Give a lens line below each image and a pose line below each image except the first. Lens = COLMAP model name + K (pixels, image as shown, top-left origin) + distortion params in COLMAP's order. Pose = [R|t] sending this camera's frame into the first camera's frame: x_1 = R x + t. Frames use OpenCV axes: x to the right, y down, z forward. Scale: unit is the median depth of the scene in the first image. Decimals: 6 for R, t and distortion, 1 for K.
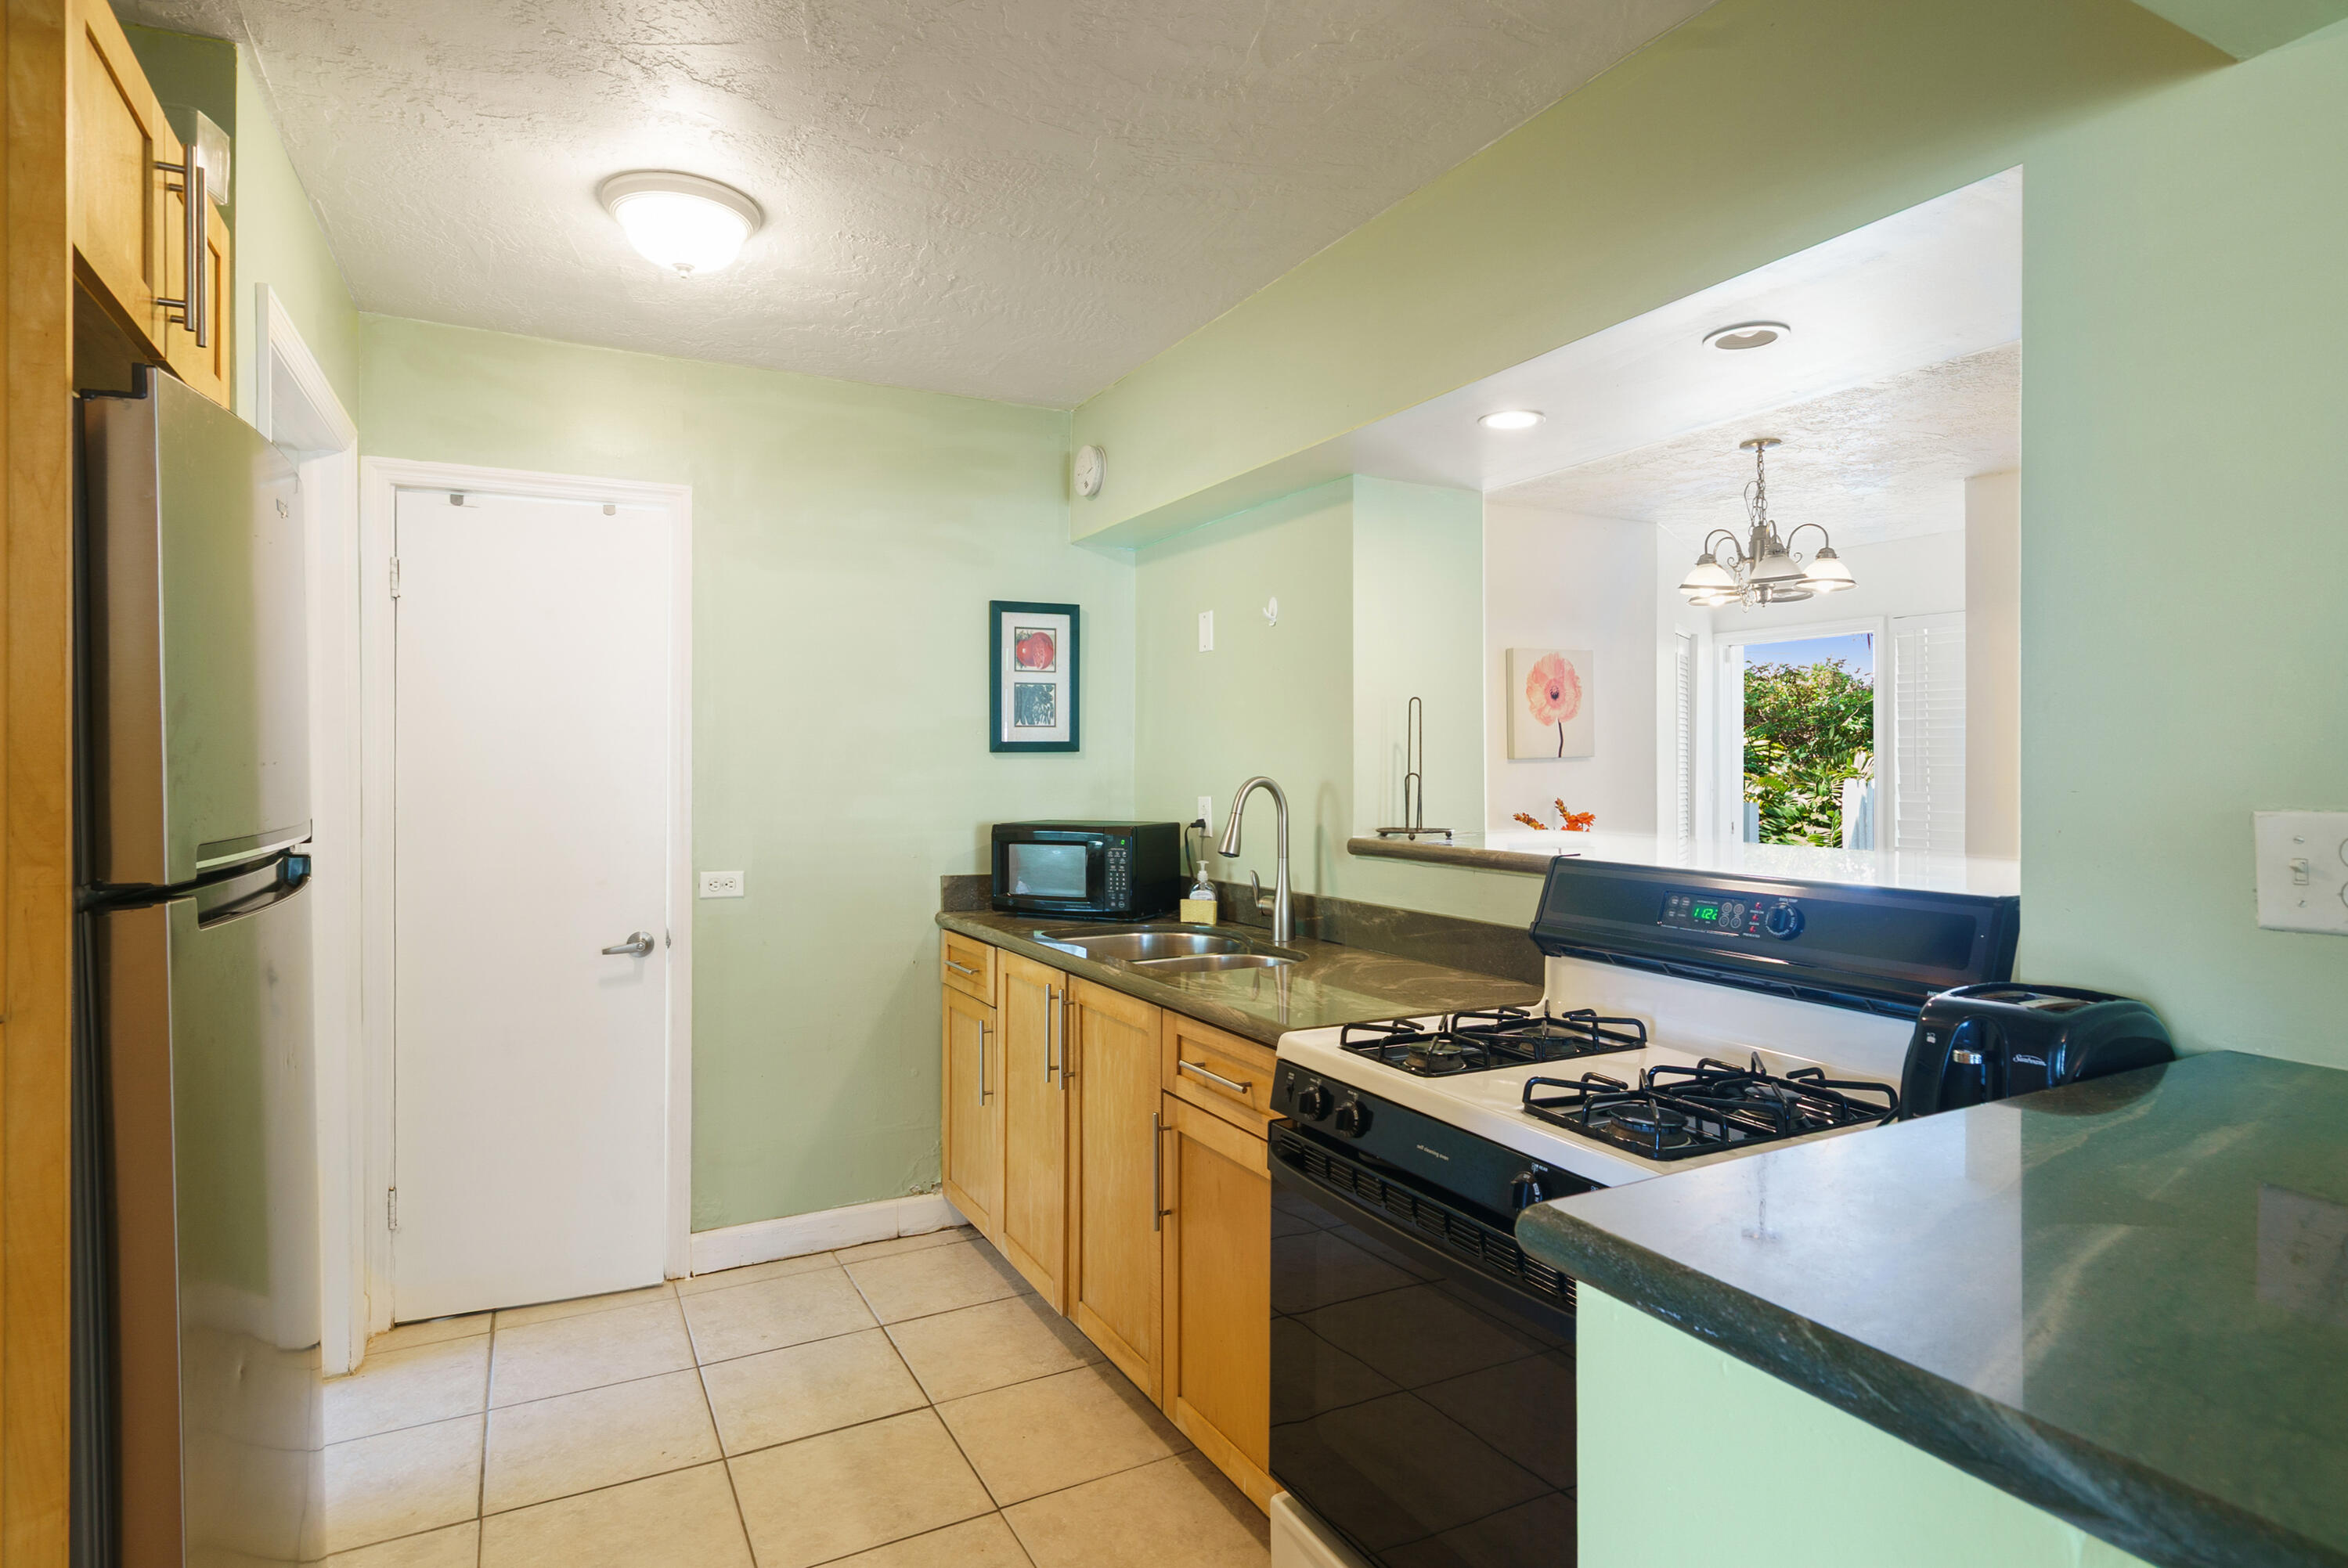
lens RADIAL K [[1268.7, 0, 1174.0], [0, 1268.7, 784.0], [0, 0, 1]] dist [-0.003552, -0.000160]
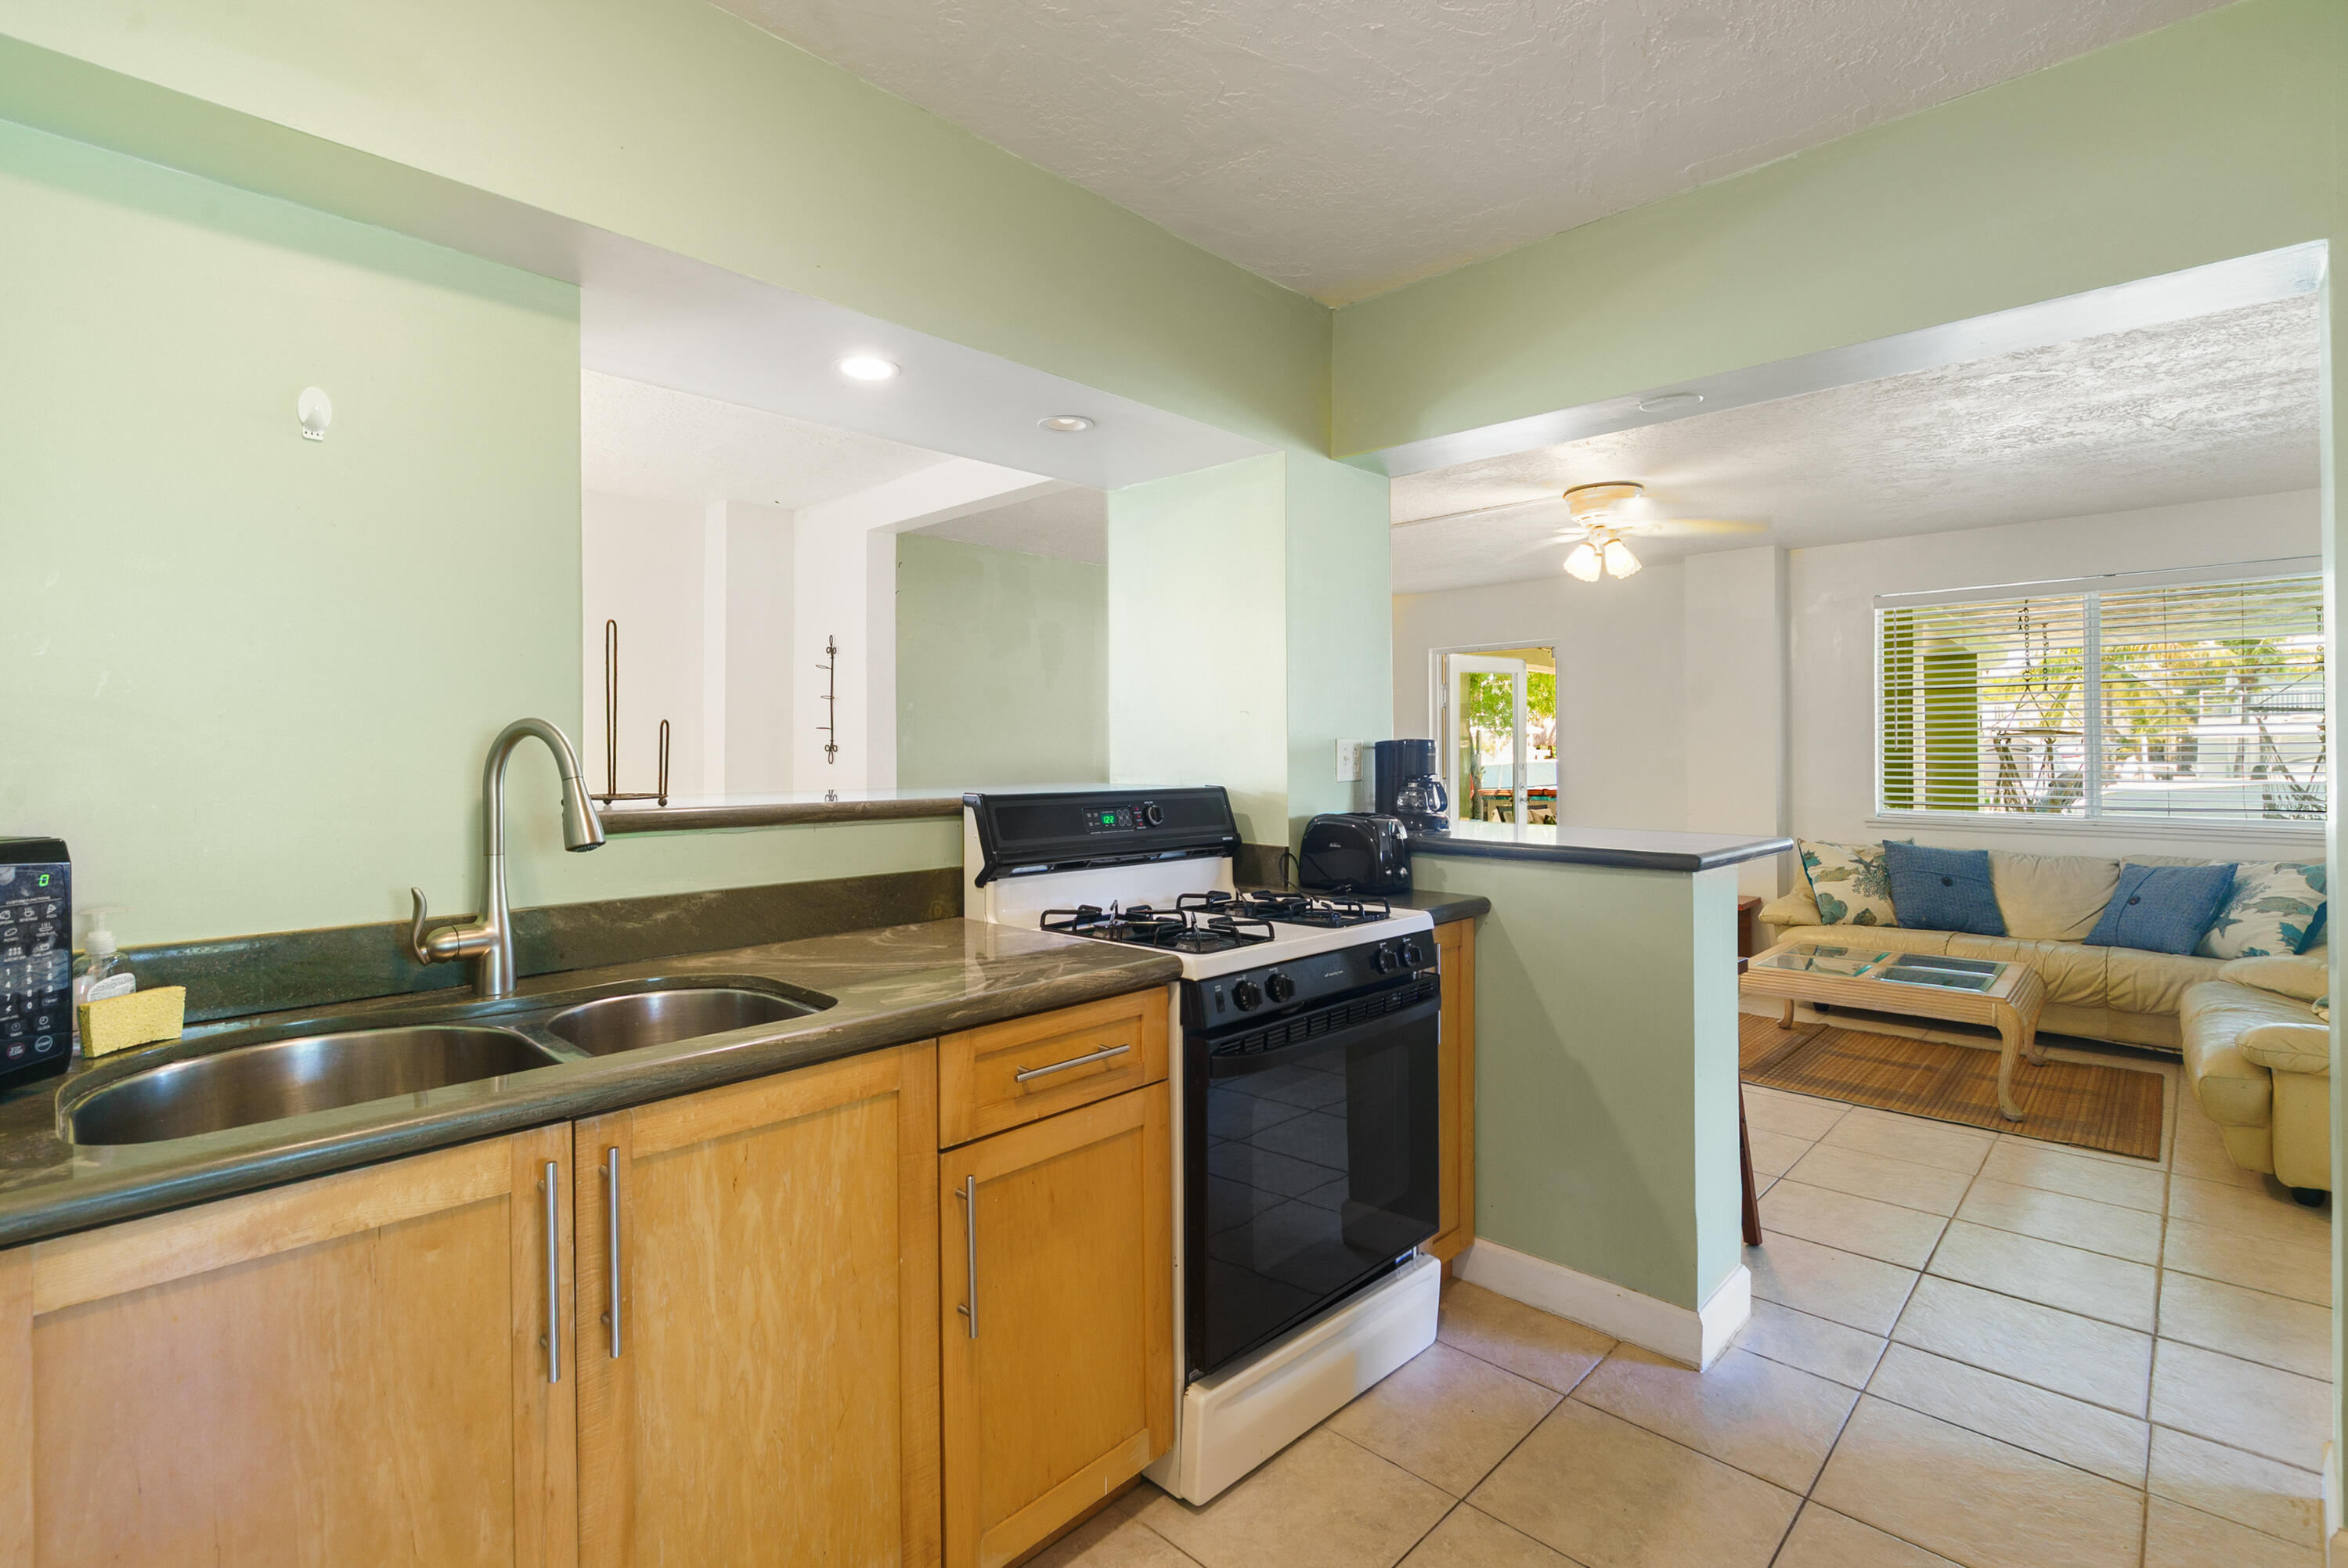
lens RADIAL K [[1108.6, 0, 1148.8], [0, 1108.6, 749.8], [0, 0, 1]] dist [-0.000765, 0.000139]
pose [[-0.312316, 0.018058, 0.949807, -0.582255], [0.028163, 0.999556, -0.009743, 0.026533], [-0.949561, 0.023706, -0.312686, 0.996327]]
